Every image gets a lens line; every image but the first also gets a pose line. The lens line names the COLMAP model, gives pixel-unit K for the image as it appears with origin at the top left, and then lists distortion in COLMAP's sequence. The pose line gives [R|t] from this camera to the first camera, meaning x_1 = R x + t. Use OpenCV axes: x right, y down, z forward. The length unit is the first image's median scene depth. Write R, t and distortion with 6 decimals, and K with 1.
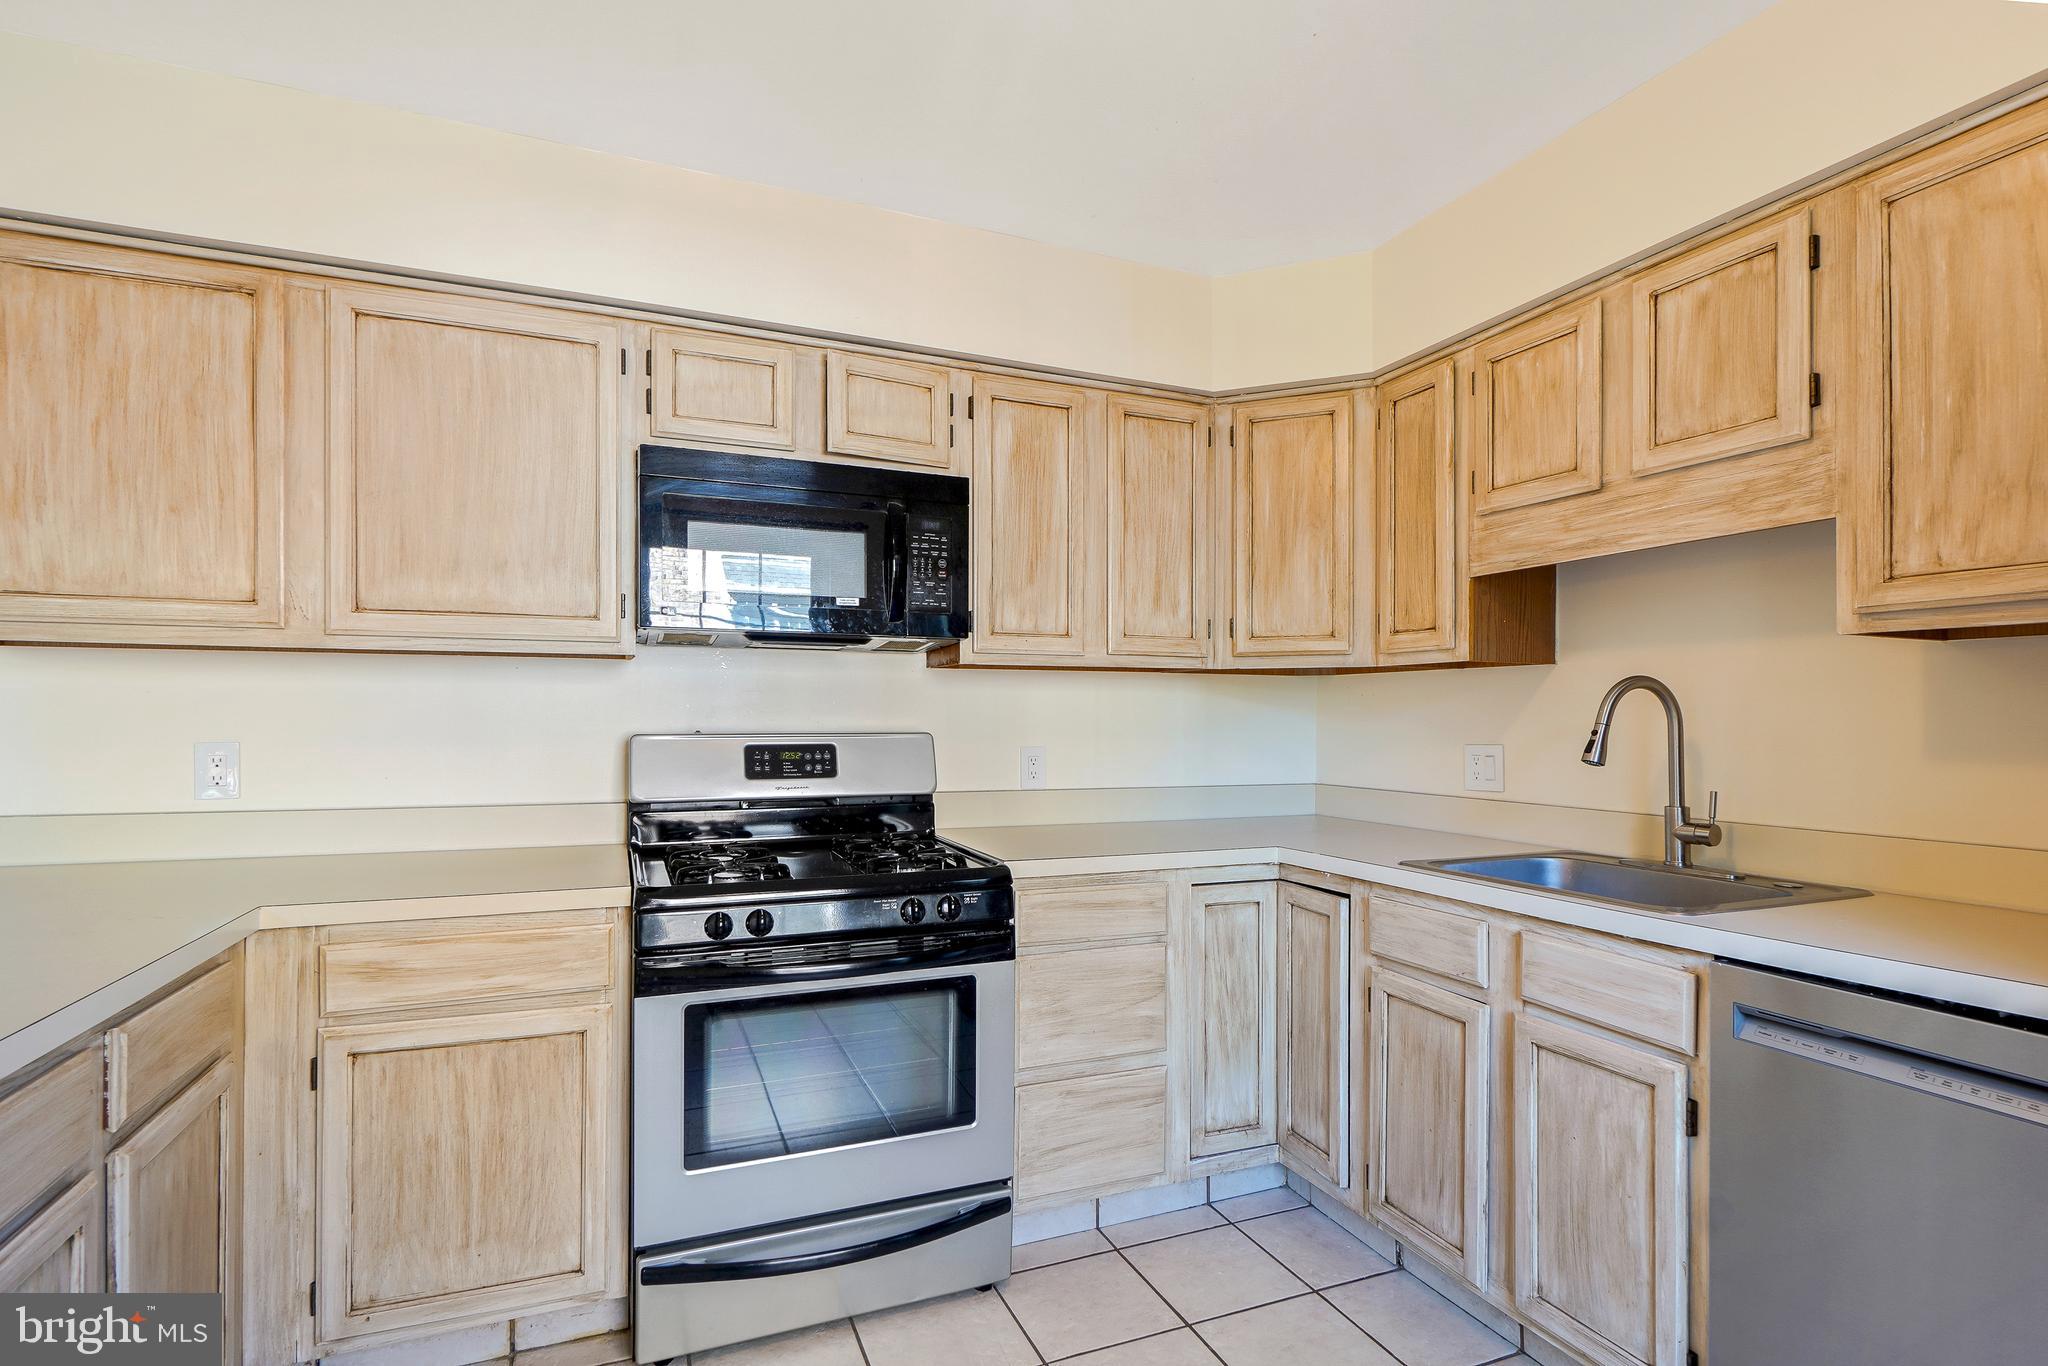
lens RADIAL K [[975.6, 0, 1025.3], [0, 975.6, 709.8], [0, 0, 1]] dist [-0.010064, -0.000017]
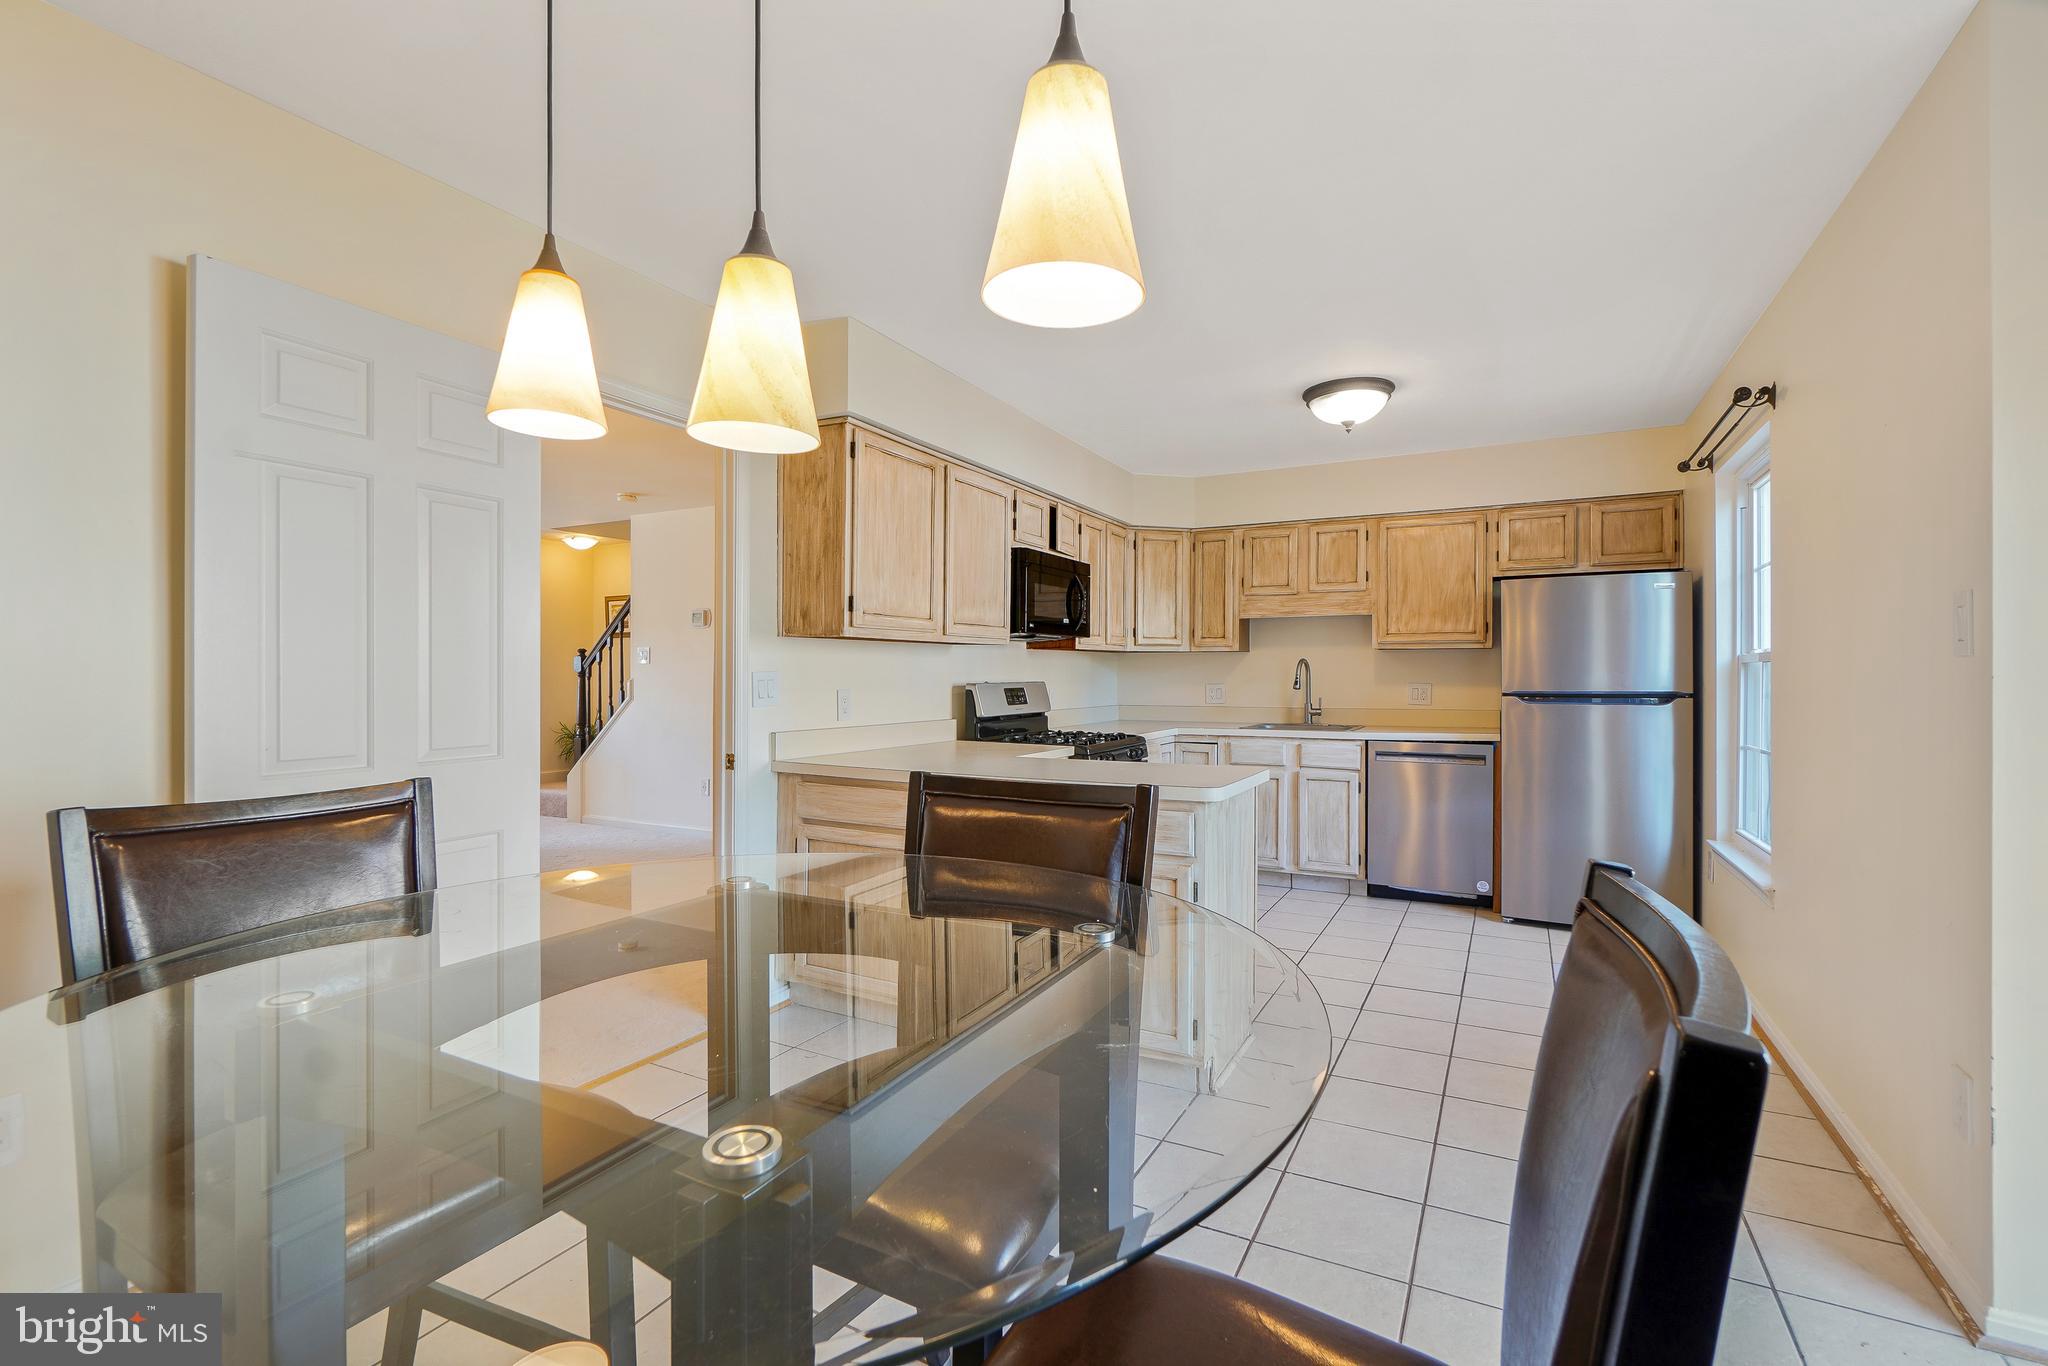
lens RADIAL K [[909.7, 0, 1015.1], [0, 909.7, 667.7], [0, 0, 1]] dist [-0.000129, -0.000055]
pose [[0.773408, -0.000627, 0.633908, -1.863297], [-0.002567, 0.999988, 0.004120, -0.017361], [-0.633903, -0.004814, 0.773398, -0.593241]]
